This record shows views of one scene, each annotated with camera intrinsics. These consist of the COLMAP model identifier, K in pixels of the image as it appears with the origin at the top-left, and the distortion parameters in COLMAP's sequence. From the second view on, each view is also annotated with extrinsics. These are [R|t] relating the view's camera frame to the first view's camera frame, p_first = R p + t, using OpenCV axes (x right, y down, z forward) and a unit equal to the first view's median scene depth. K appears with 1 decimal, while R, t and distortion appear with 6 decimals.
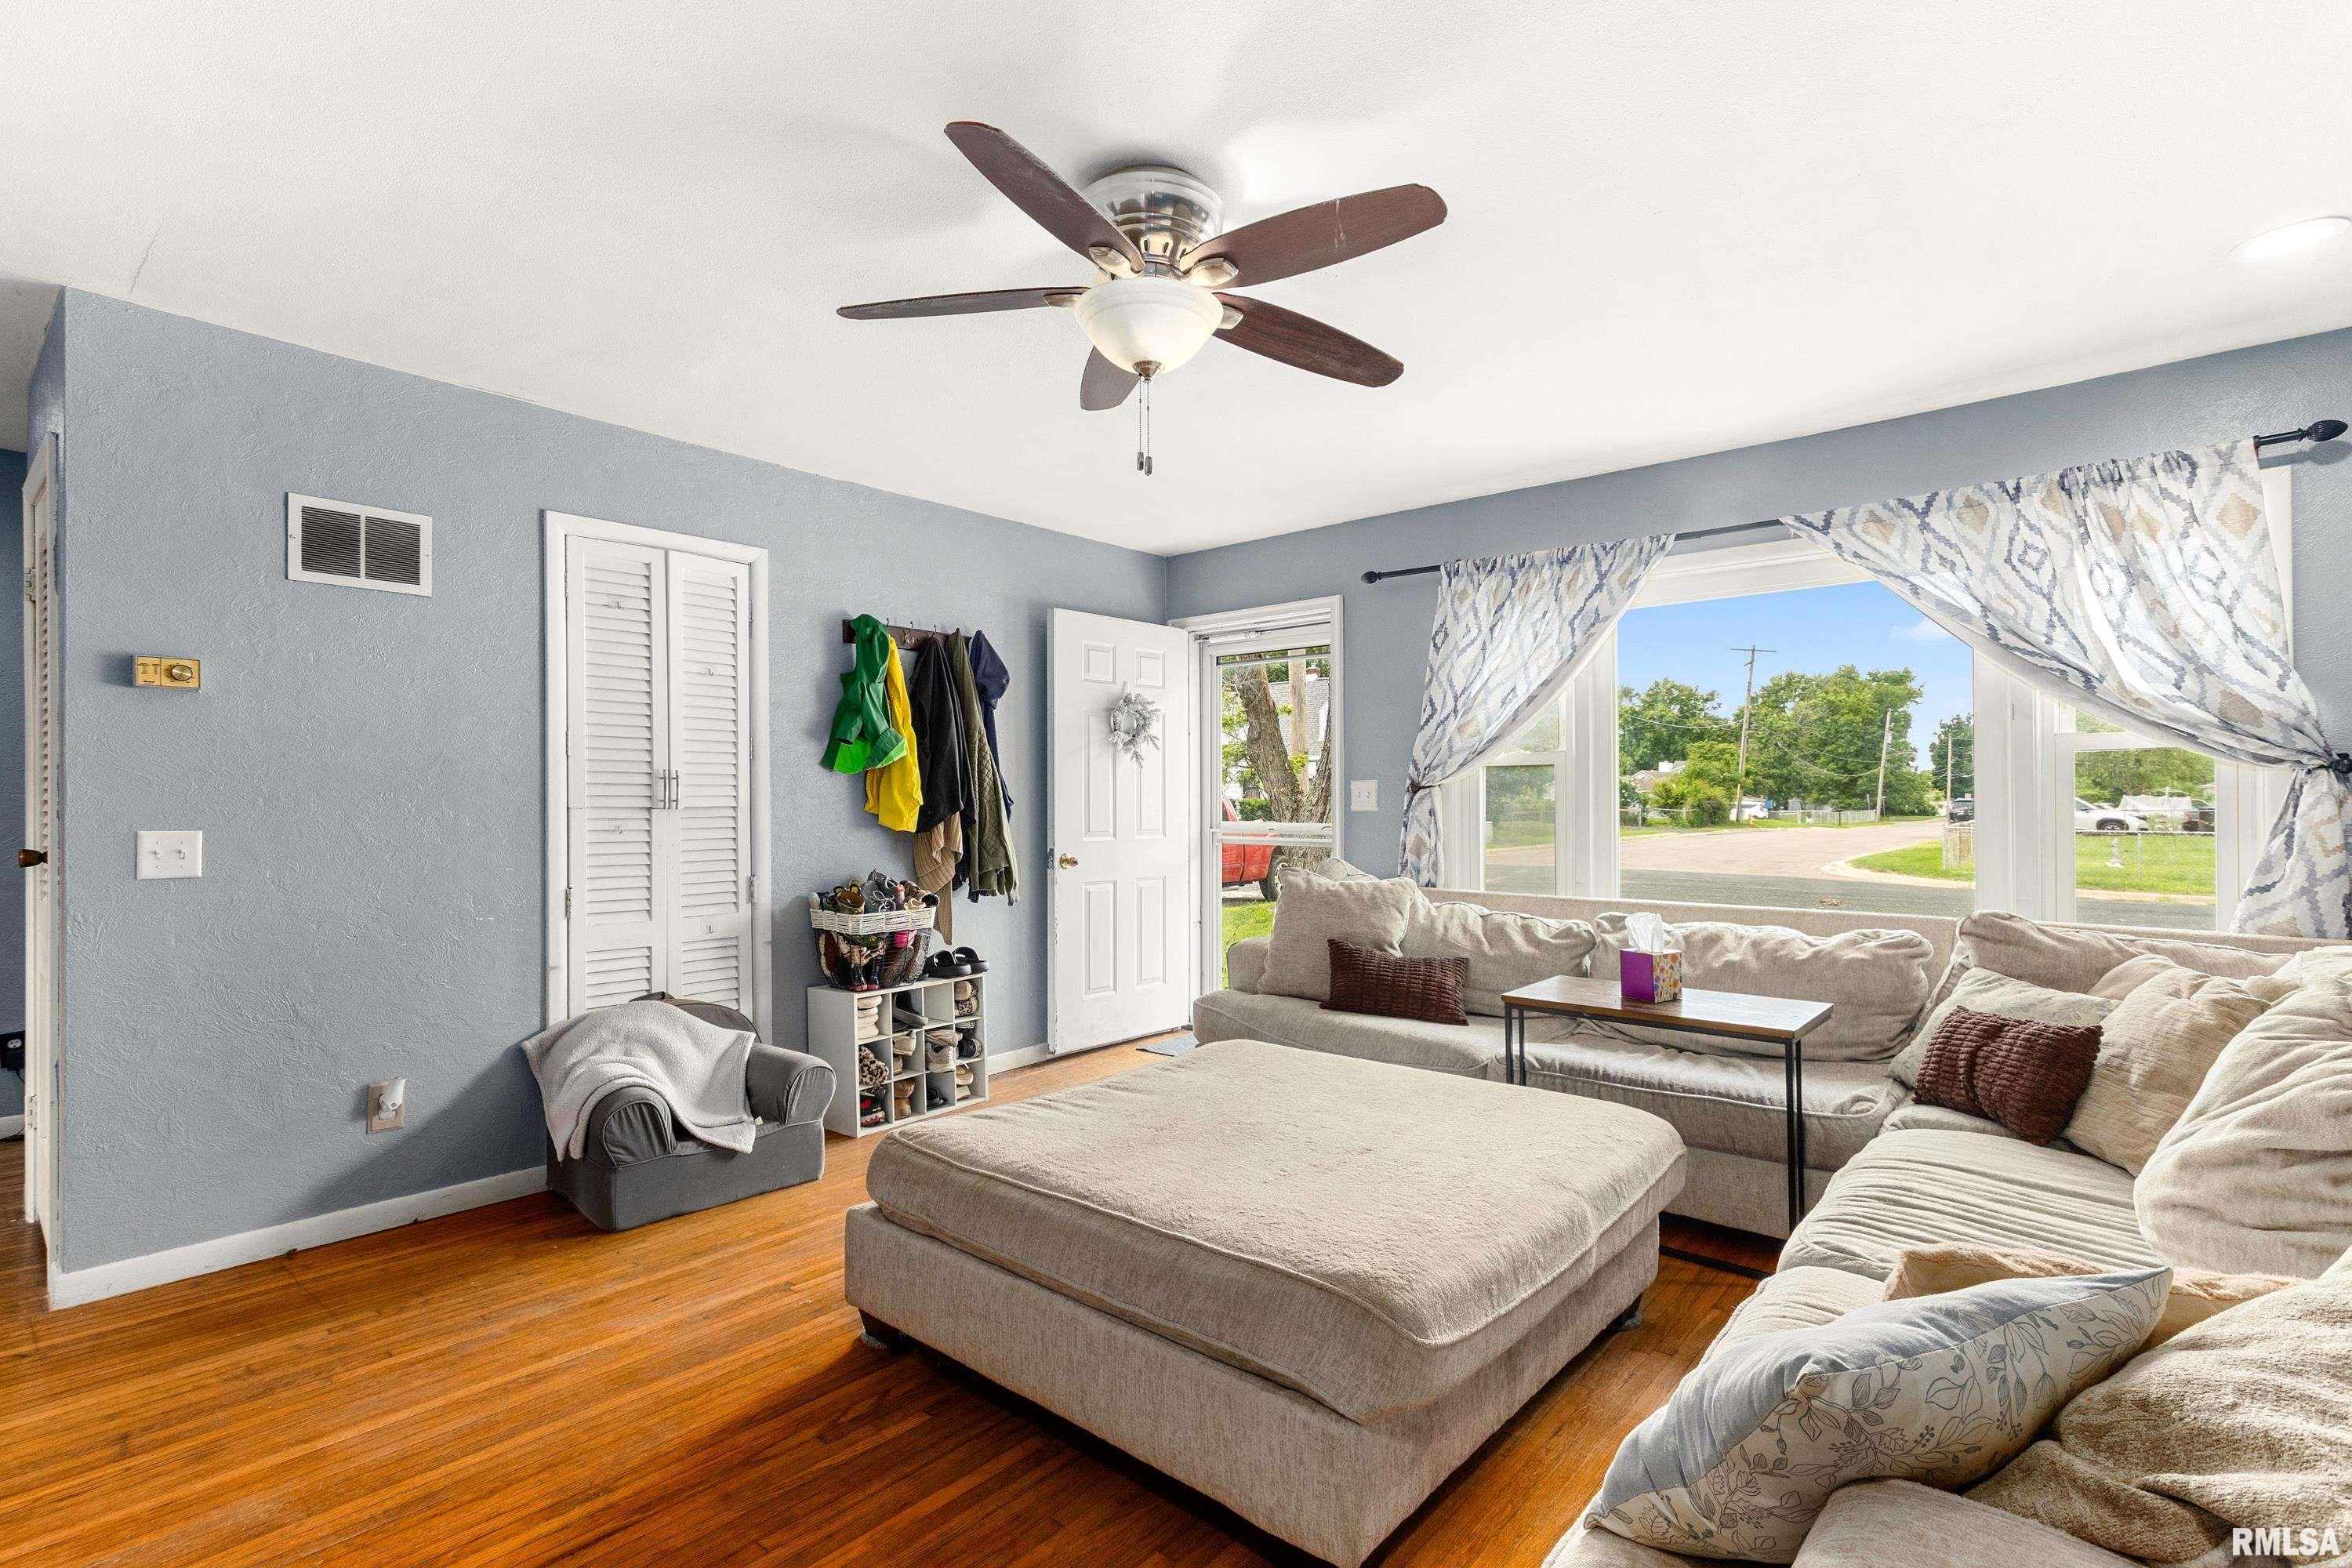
lens RADIAL K [[1098.6, 0, 1163.9], [0, 1098.6, 795.1], [0, 0, 1]] dist [-0.002567, 0.000186]
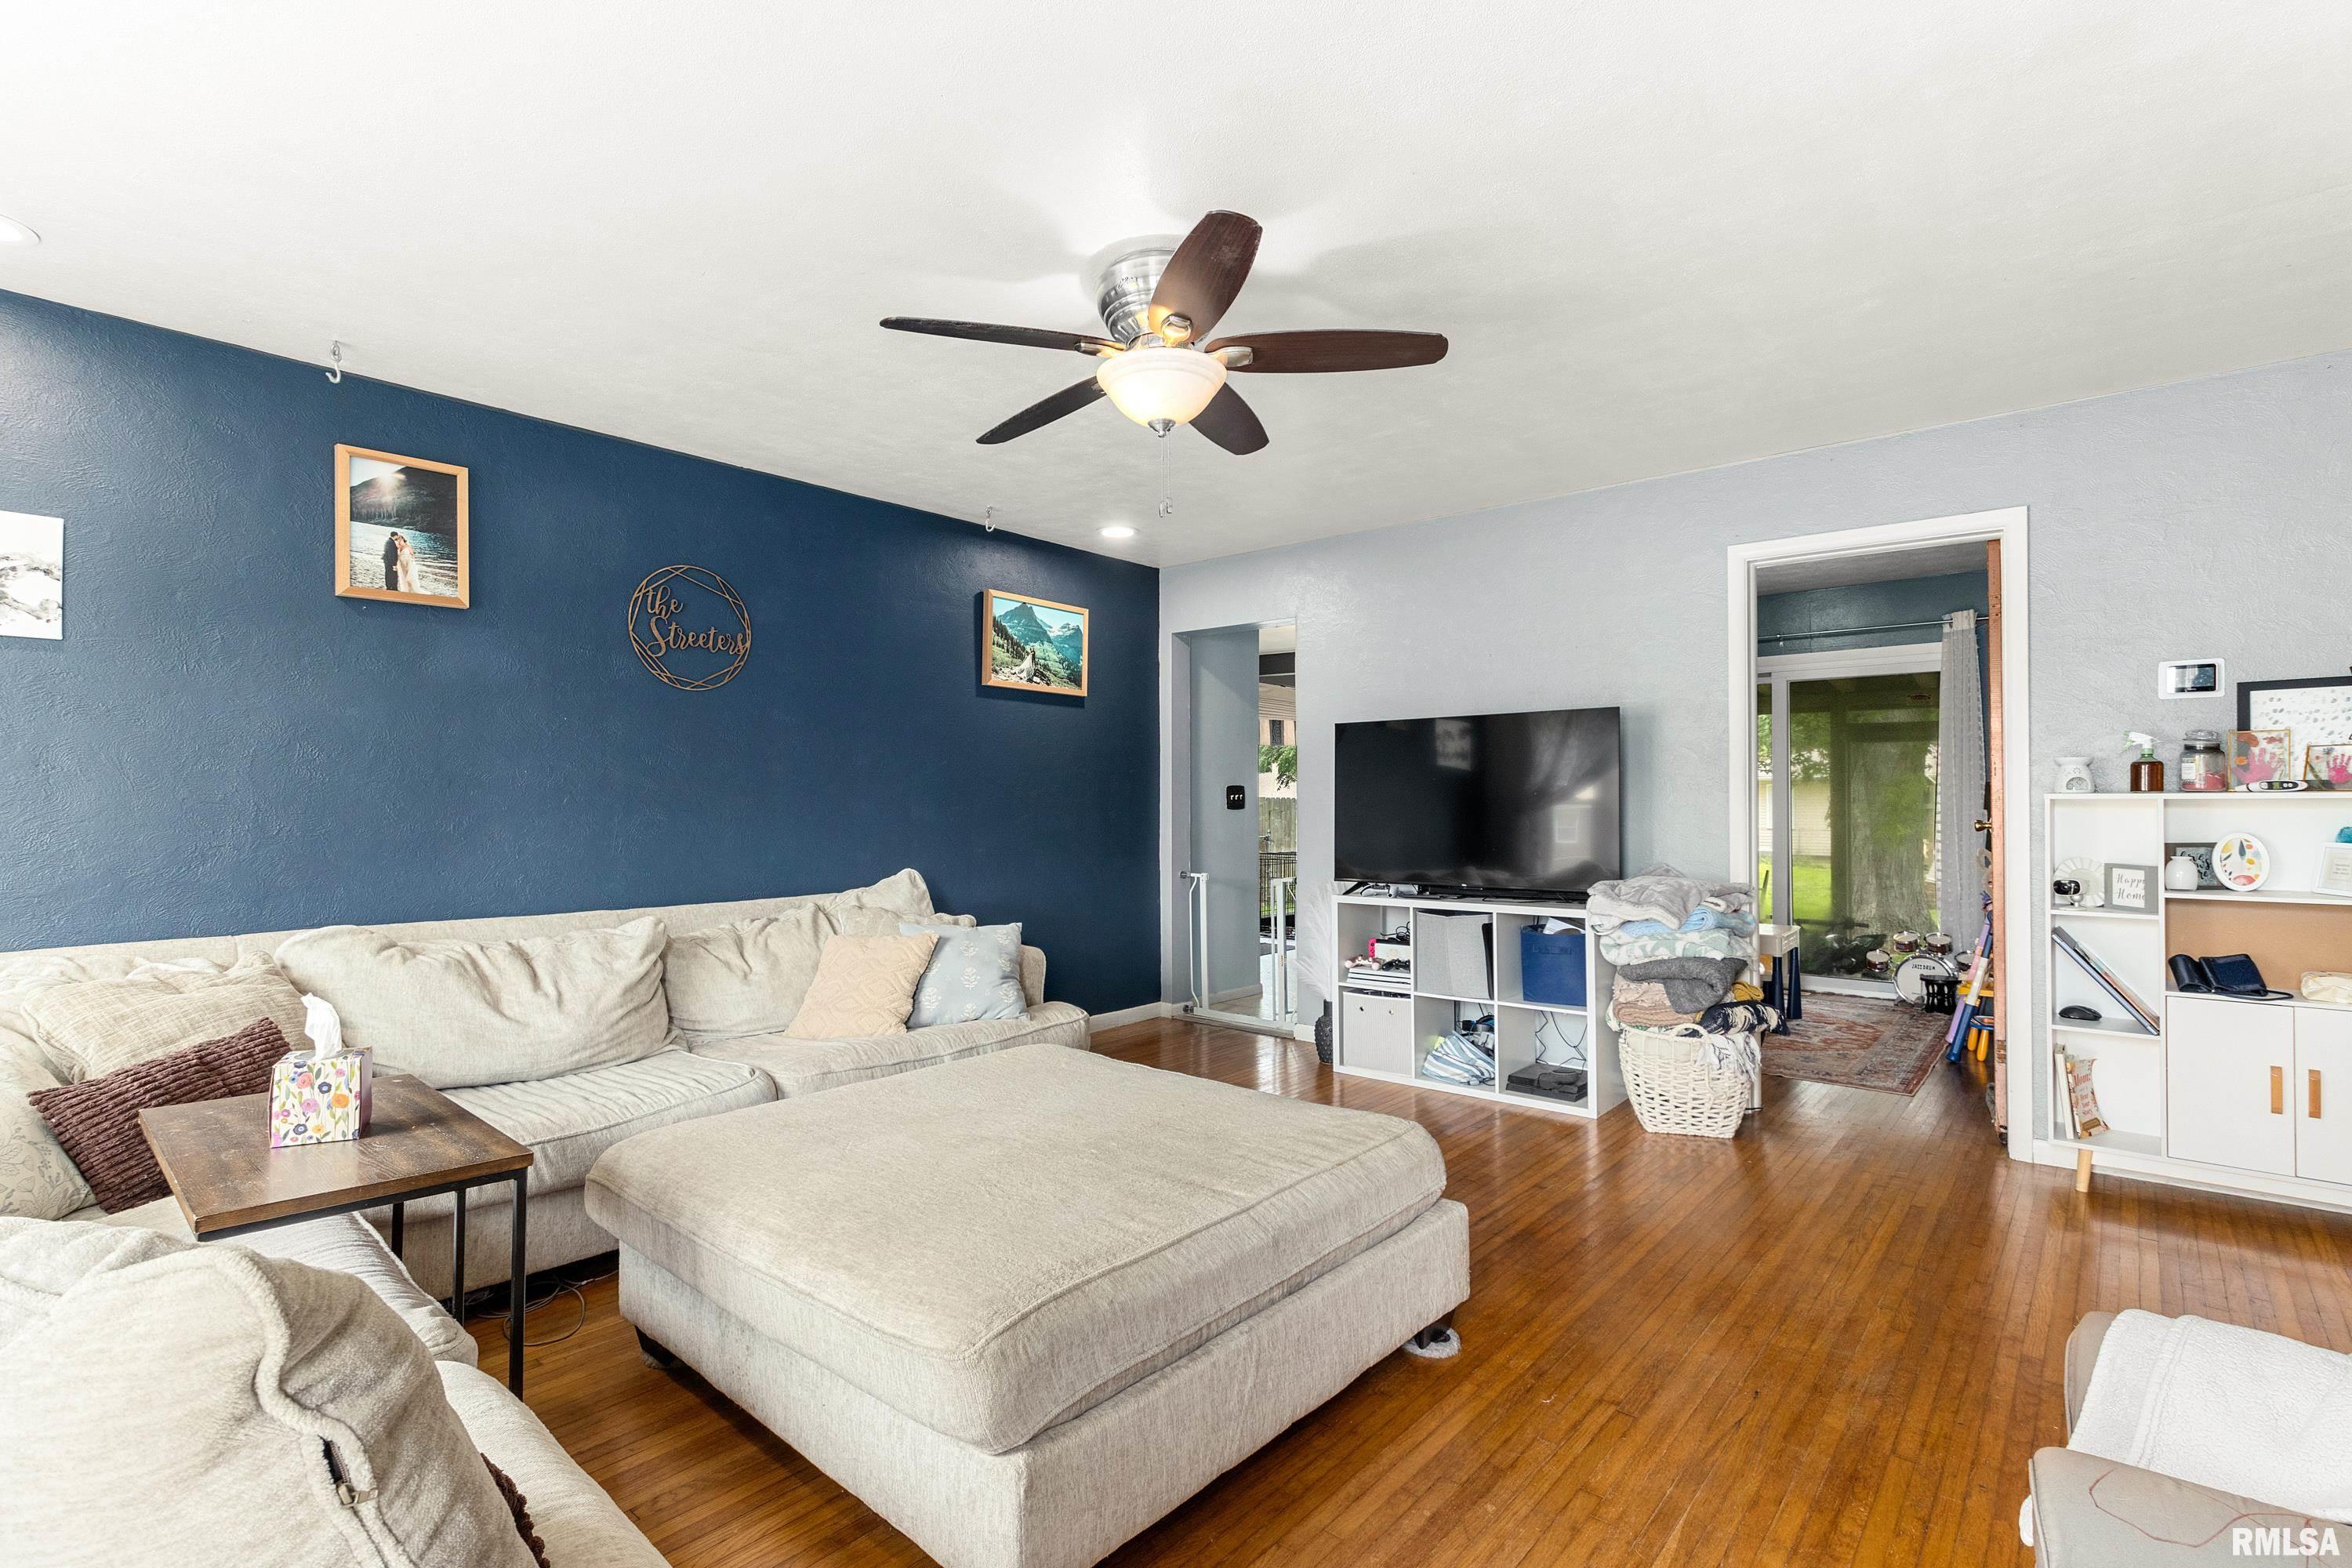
lens RADIAL K [[1098.6, 0, 1163.9], [0, 1098.6, 795.1], [0, 0, 1]] dist [-0.002567, 0.000186]
pose [[-0.999990, 0.004222, 0.001384, -0.010340], [0.004201, 0.999871, -0.015481, 0.011917], [-0.001449, -0.015475, -0.999879, 1.564184]]
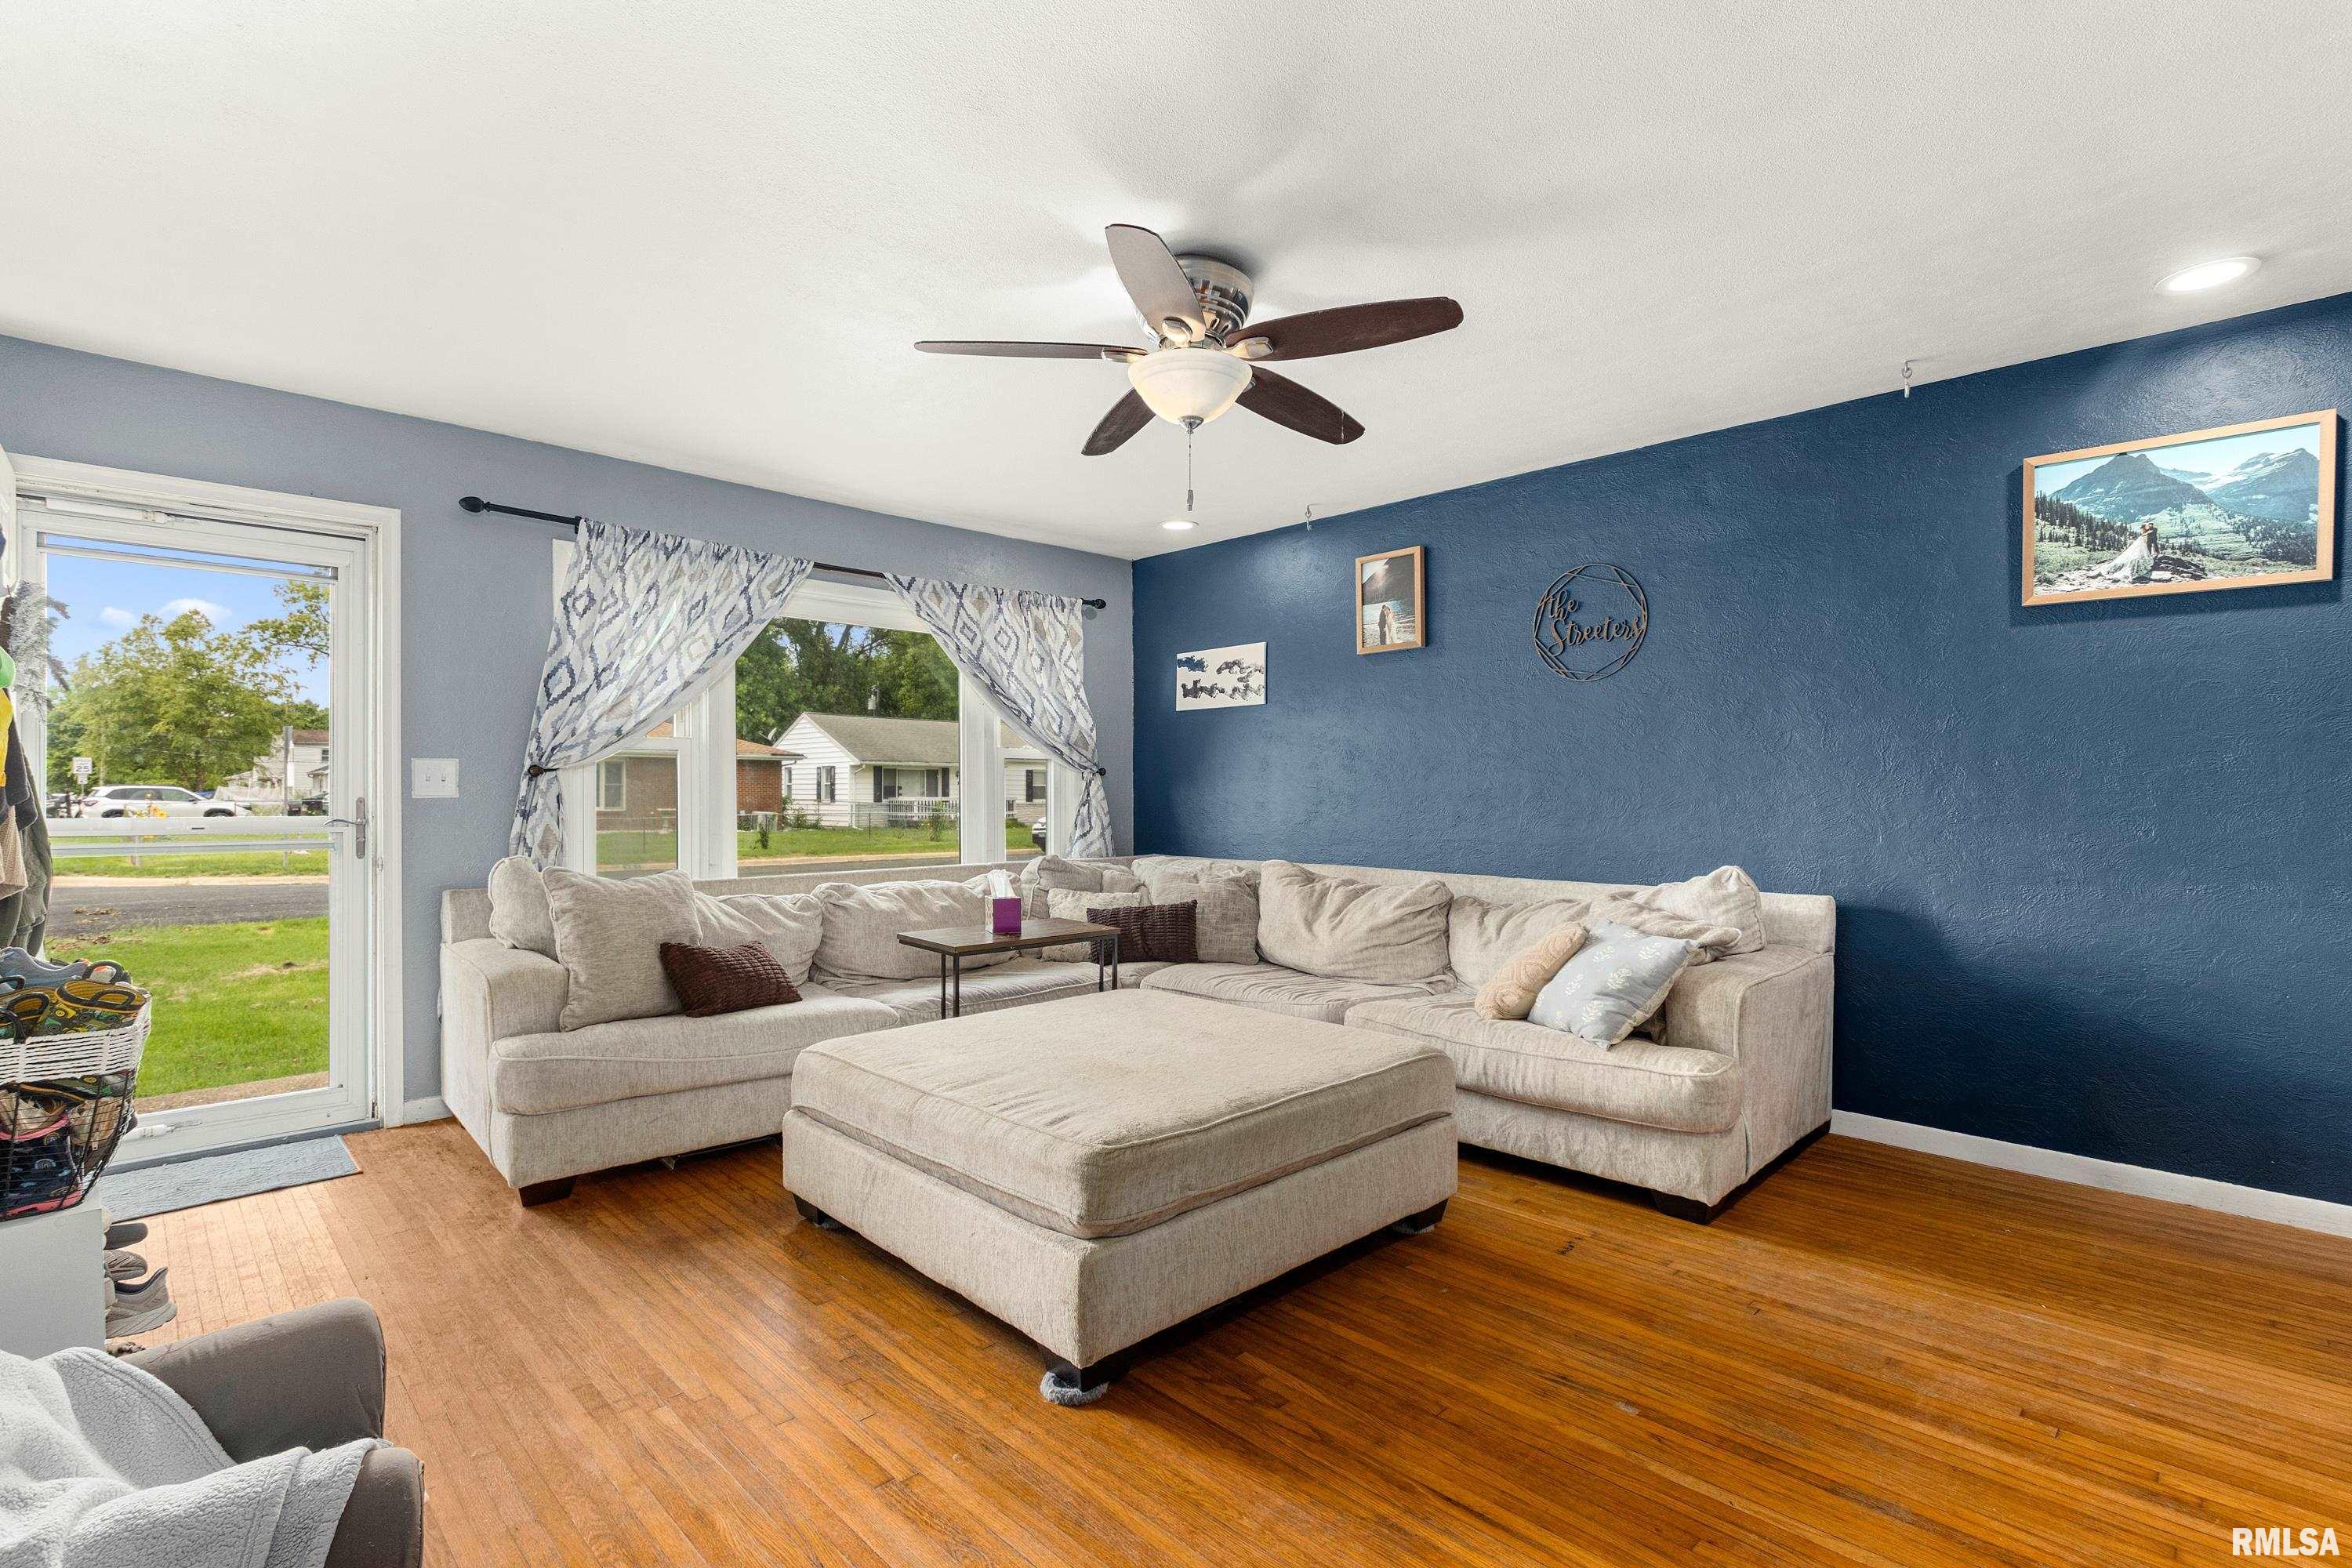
lens RADIAL K [[1098.6, 0, 1163.9], [0, 1098.6, 795.1], [0, 0, 1]] dist [-0.002567, 0.000186]
pose [[0.084642, -0.001360, 0.996410, -0.880439], [-0.008580, 0.999961, 0.002093, 0.010422], [-0.996374, -0.008726, 0.084627, 0.673141]]
